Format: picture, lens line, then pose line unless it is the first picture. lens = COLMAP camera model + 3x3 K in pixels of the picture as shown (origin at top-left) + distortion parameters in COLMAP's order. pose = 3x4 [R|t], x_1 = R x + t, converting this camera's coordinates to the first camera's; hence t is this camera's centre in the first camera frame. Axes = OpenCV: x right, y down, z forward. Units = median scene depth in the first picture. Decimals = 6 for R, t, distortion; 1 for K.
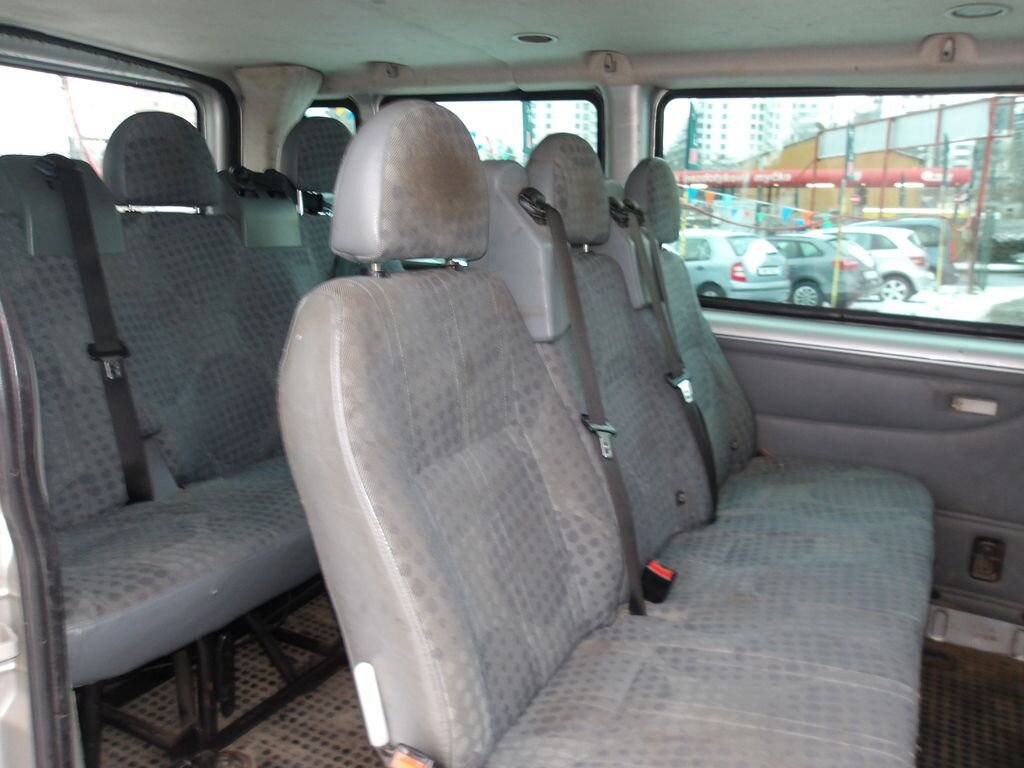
lens RADIAL K [[851.0, 0, 513.1], [0, 851.0, 379.1], [0, 0, 1]] dist [0.009773, 0.010735]
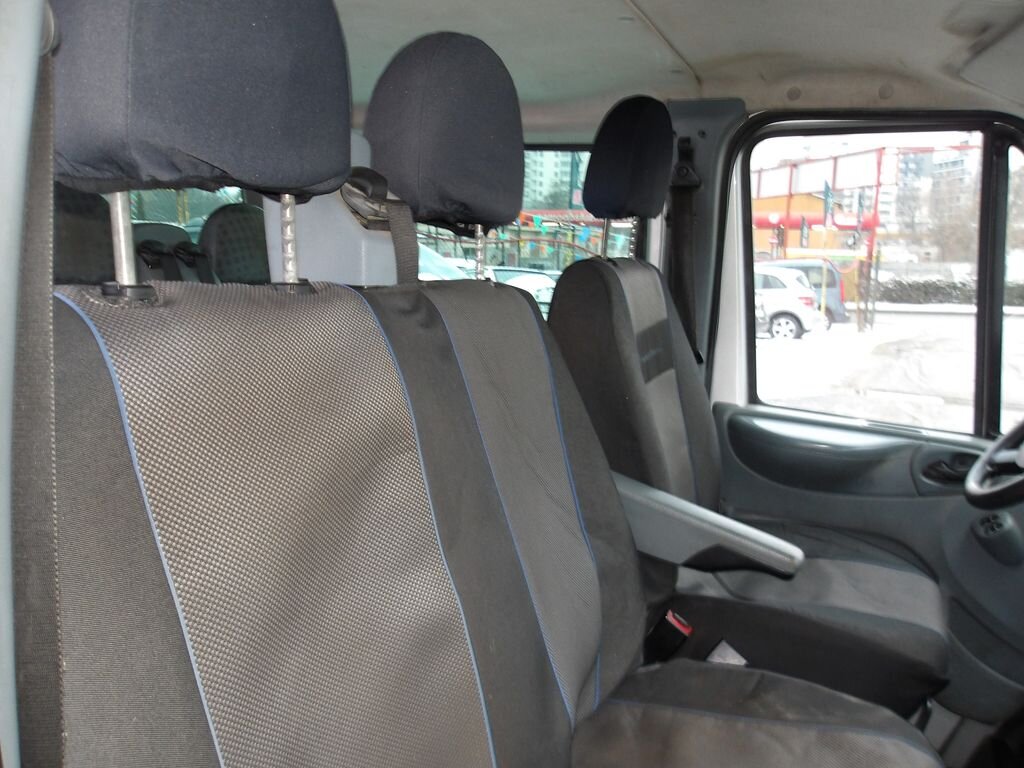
lens RADIAL K [[848.0, 0, 515.6], [0, 848.0, 385.8], [0, 0, 1]] dist [0.016649, 0.002330]
pose [[0.998044, 0.003008, 0.062450, 0.491715], [-0.000960, 0.999461, -0.032804, 0.001856], [-0.062515, 0.032680, 0.997509, -0.077622]]
